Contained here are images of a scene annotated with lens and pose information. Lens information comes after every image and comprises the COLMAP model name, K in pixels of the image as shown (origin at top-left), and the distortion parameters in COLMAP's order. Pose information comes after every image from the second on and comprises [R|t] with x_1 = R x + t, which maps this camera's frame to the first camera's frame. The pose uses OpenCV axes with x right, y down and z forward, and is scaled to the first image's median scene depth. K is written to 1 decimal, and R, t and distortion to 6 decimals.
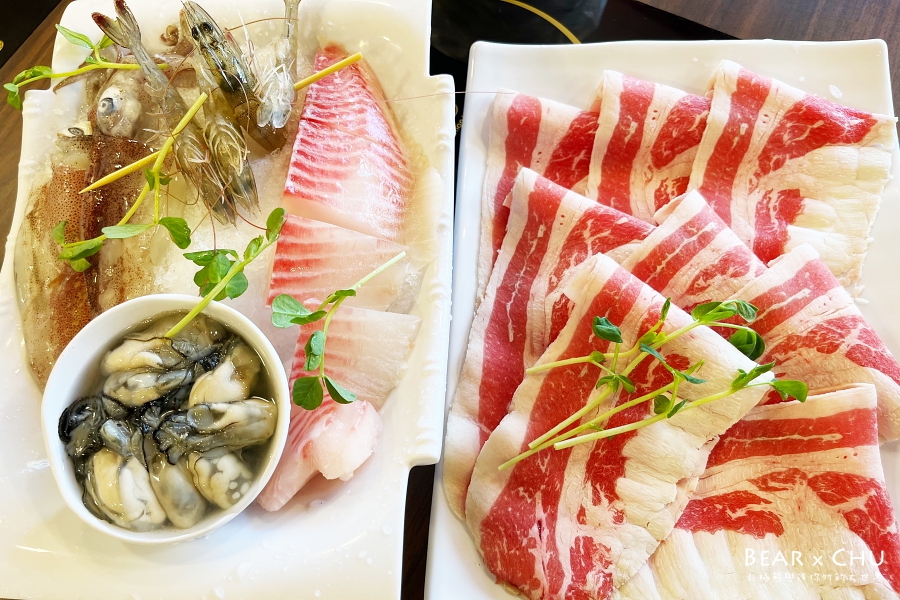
lens RADIAL K [[676.5, 0, 446.3], [0, 676.5, 300.1], [0, 0, 1]] dist [0.029711, -0.028582]
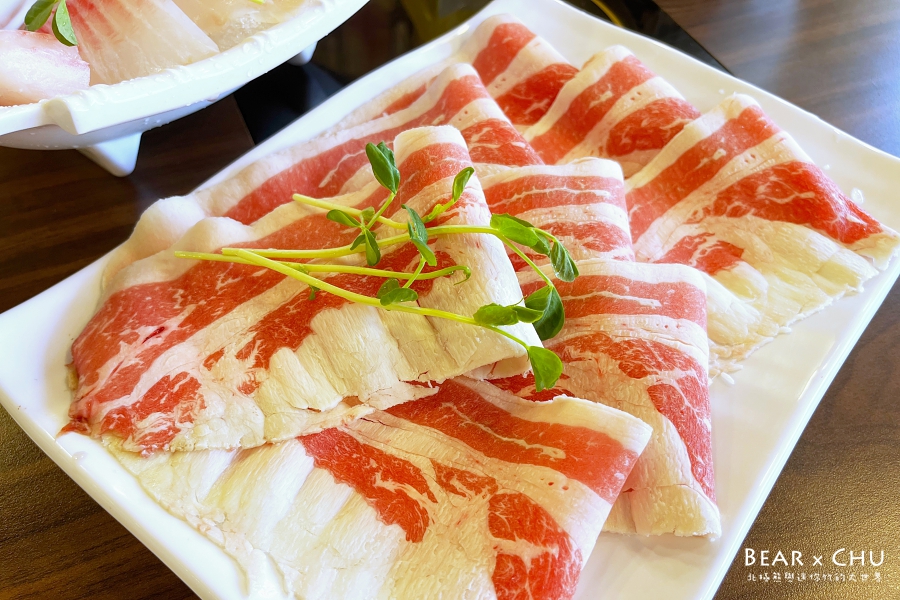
lens RADIAL K [[676.5, 0, 454.6], [0, 676.5, 301.4], [0, 0, 1]] dist [0.029711, -0.028582]
pose [[0.814061, 0.540927, -0.211430, 0.516405], [-0.576445, 0.796936, -0.180568, 0.244858], [0.070822, 0.268871, 0.960569, 0.294765]]
